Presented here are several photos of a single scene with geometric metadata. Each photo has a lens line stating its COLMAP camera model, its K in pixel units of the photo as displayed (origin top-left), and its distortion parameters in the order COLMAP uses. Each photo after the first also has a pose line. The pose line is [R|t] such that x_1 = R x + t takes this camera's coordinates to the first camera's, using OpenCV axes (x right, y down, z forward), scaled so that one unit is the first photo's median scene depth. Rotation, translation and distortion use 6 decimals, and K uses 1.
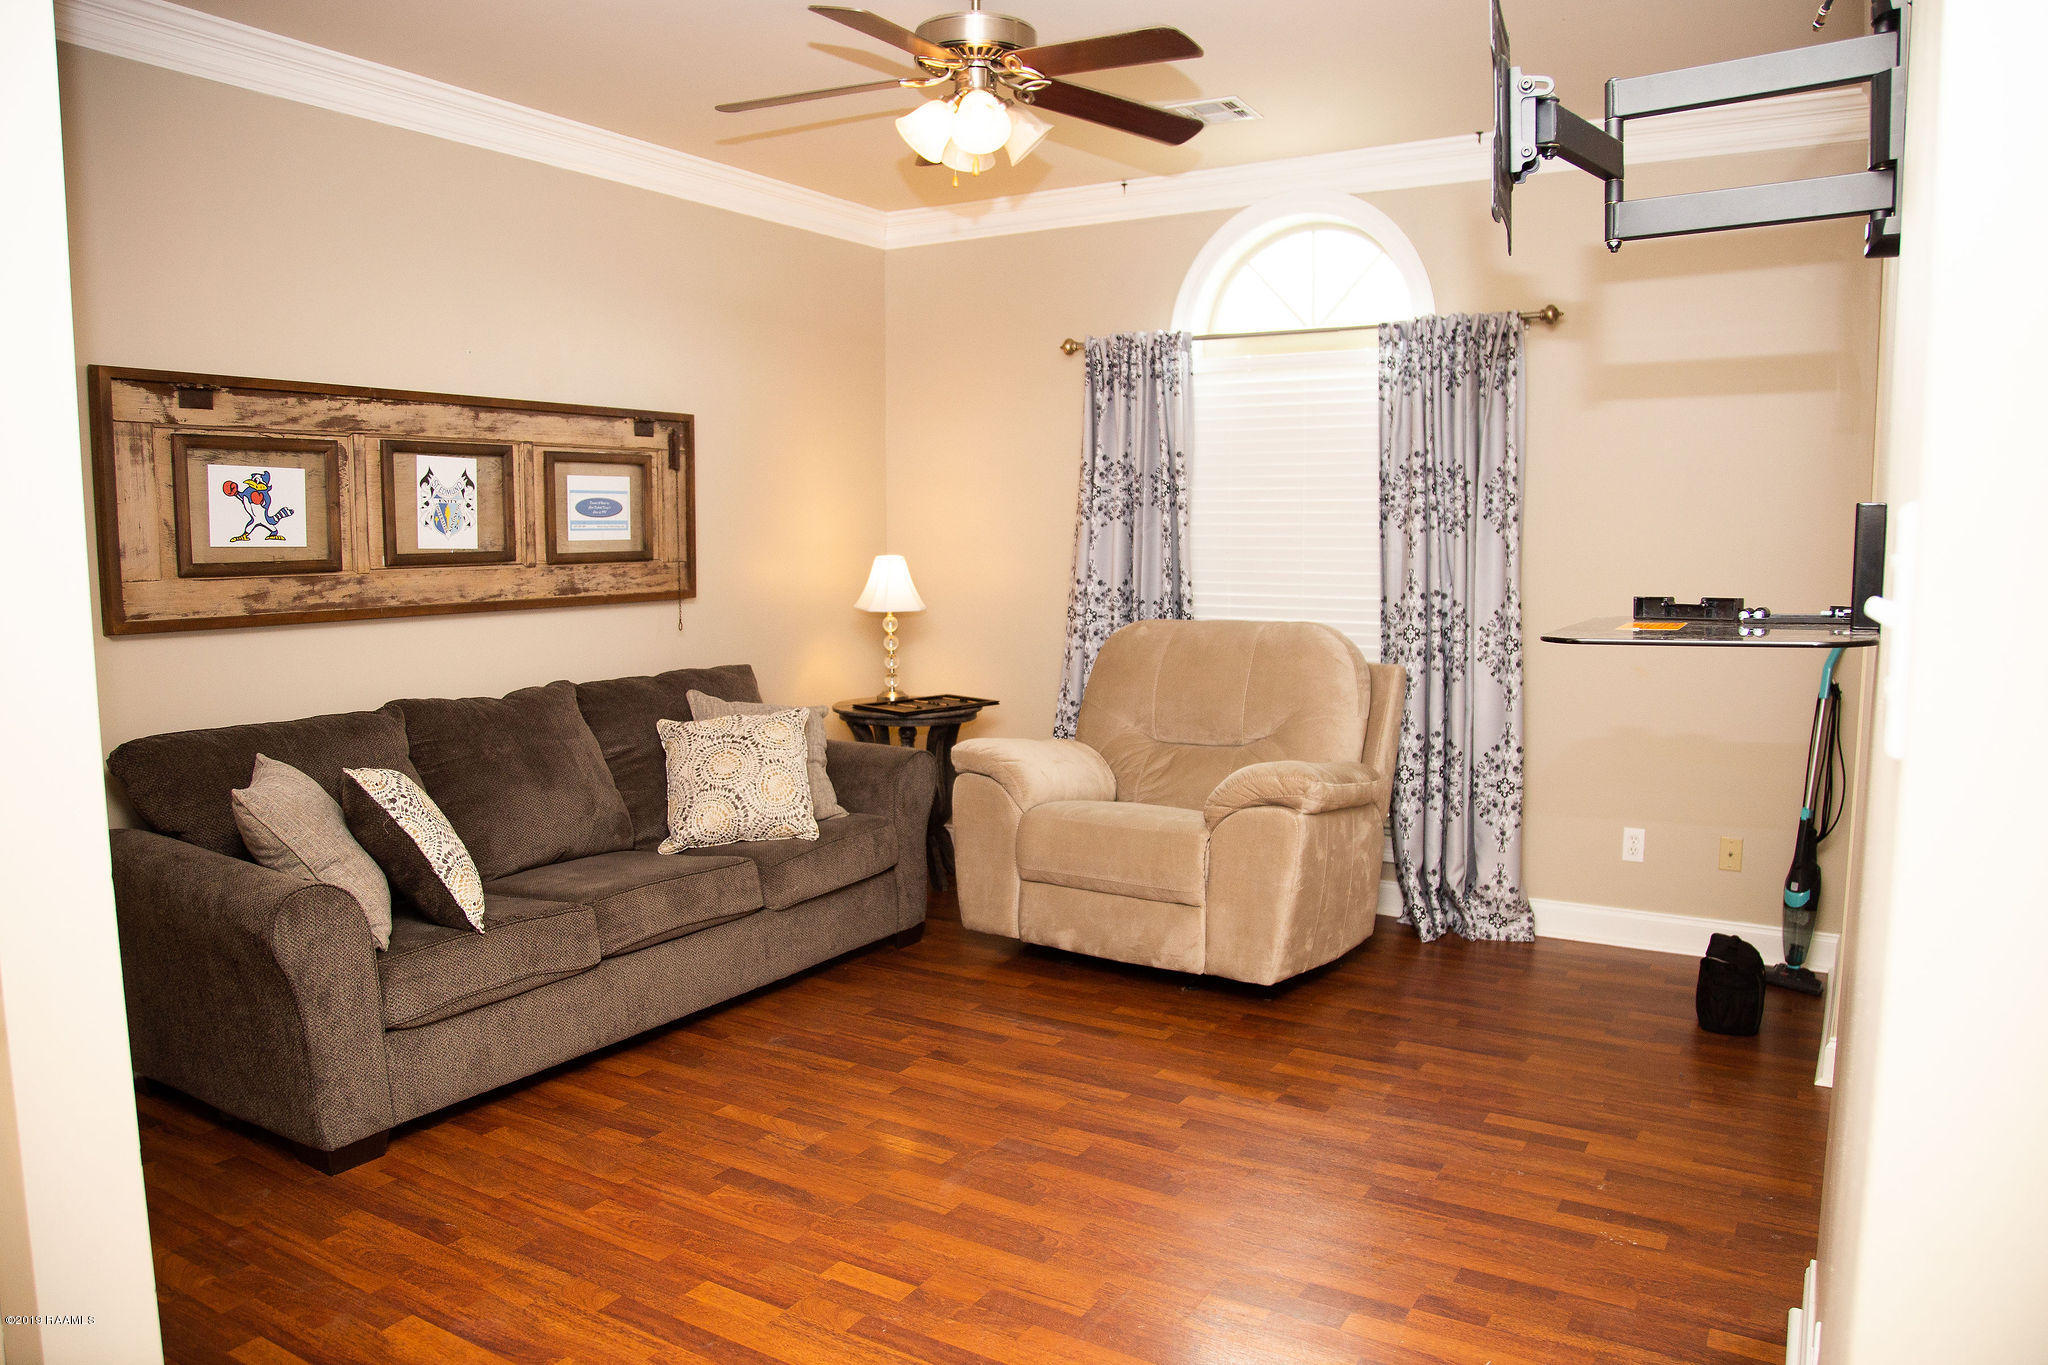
lens RADIAL K [[1439.1, 0, 1024.0], [0, 1439.1, 682.5], [0, 0, 1]] dist [-0.125752, 0.076776]
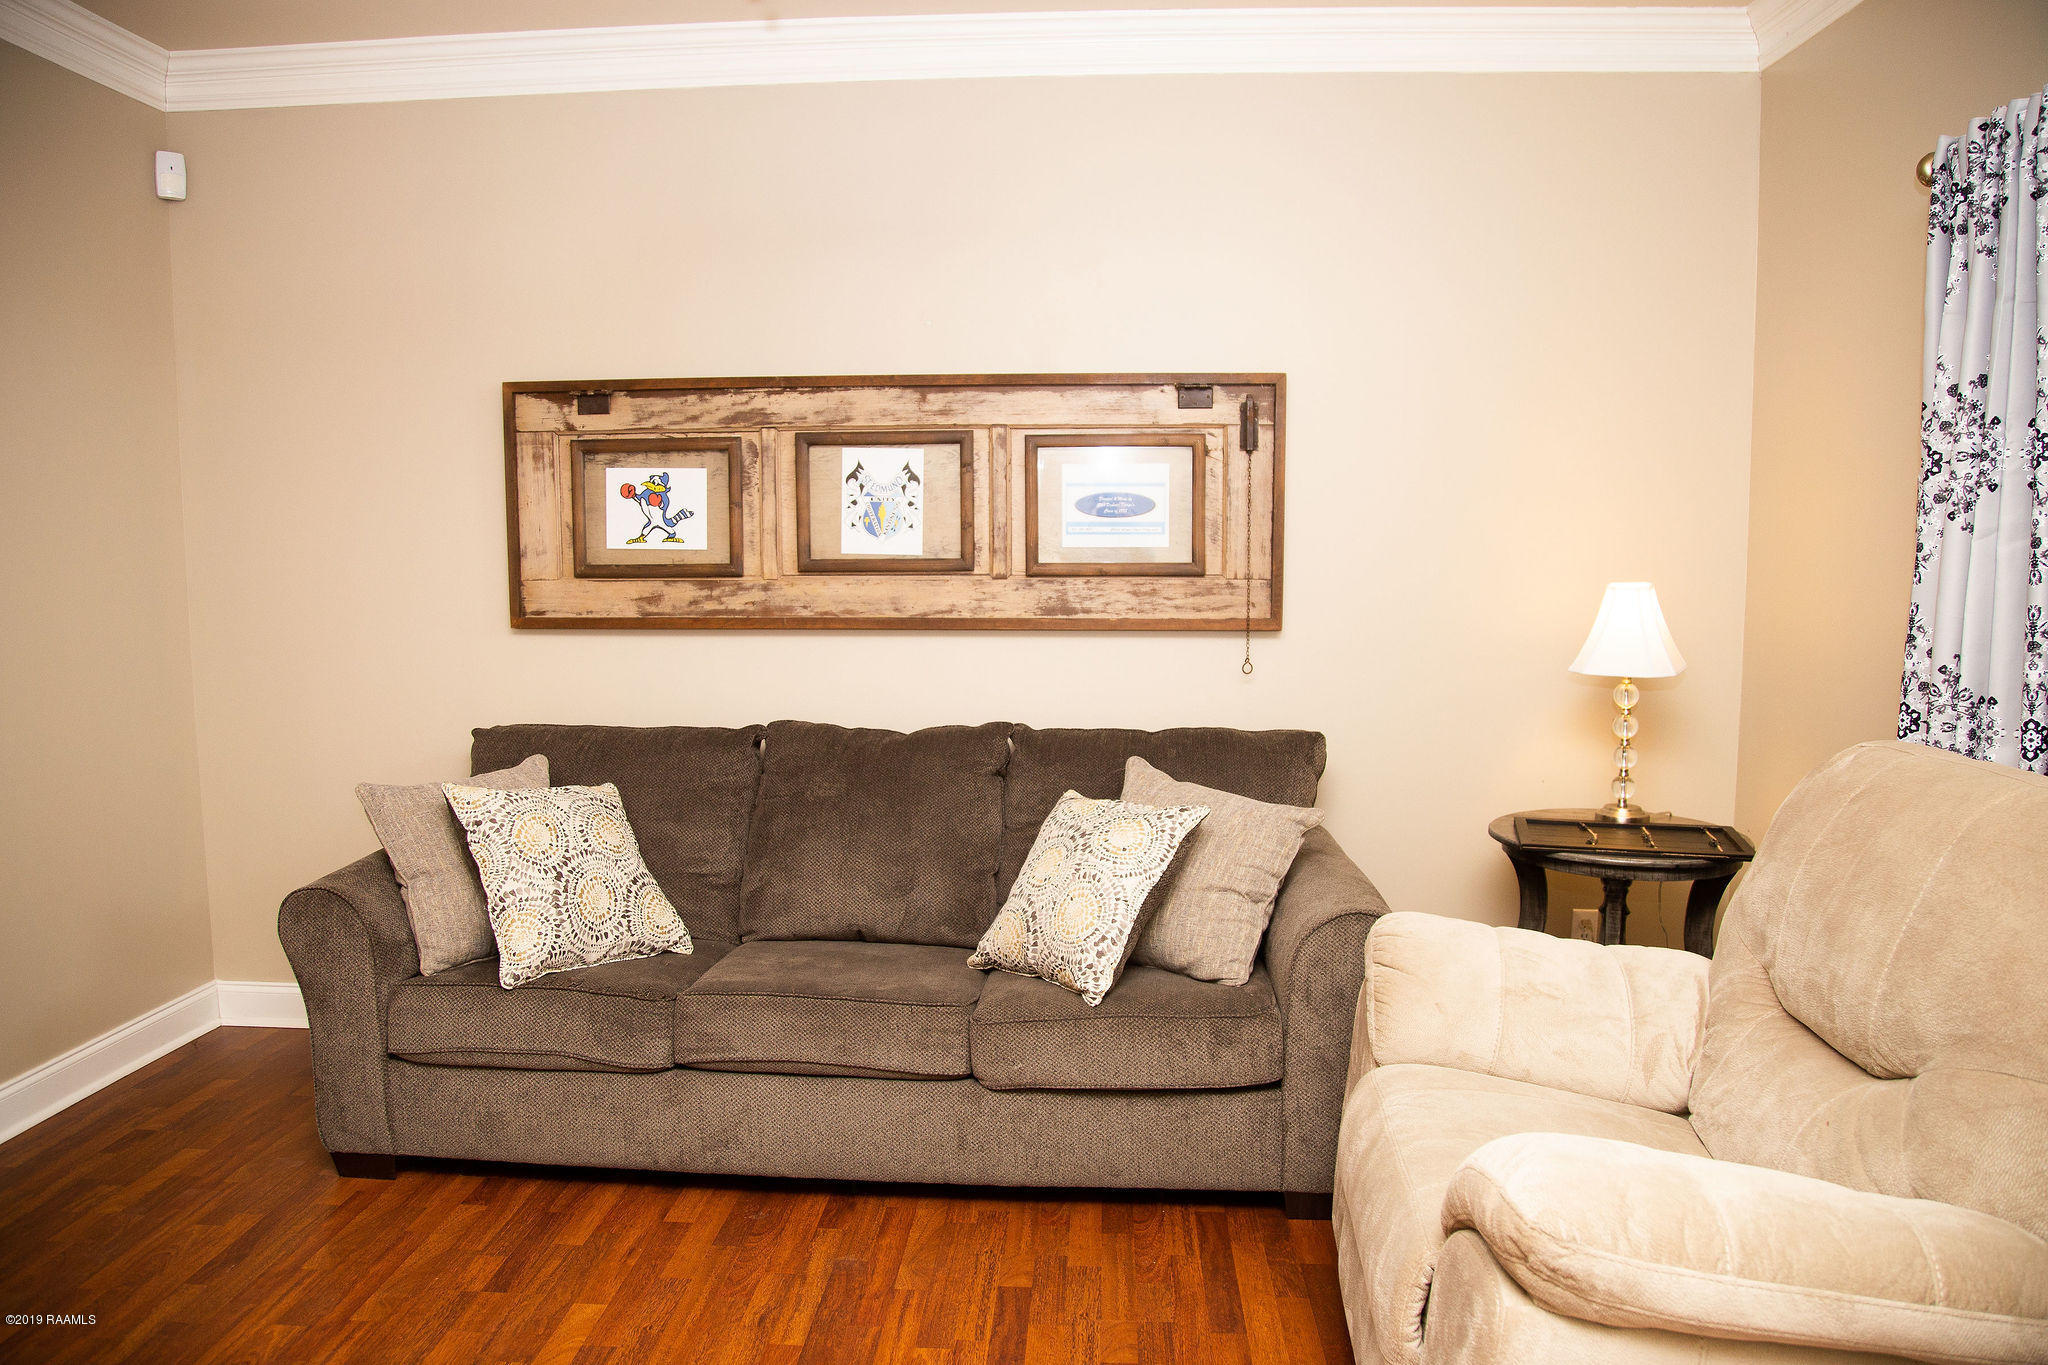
lens RADIAL K [[1439.1, 0, 1024.0], [0, 1439.1, 682.5], [0, 0, 1]] dist [-0.125752, 0.076776]
pose [[0.460337, 0.091744, -0.882991, 0.443998], [-0.094085, 0.994086, 0.054237, -0.077448], [0.882745, 0.058109, 0.466246, 0.714848]]
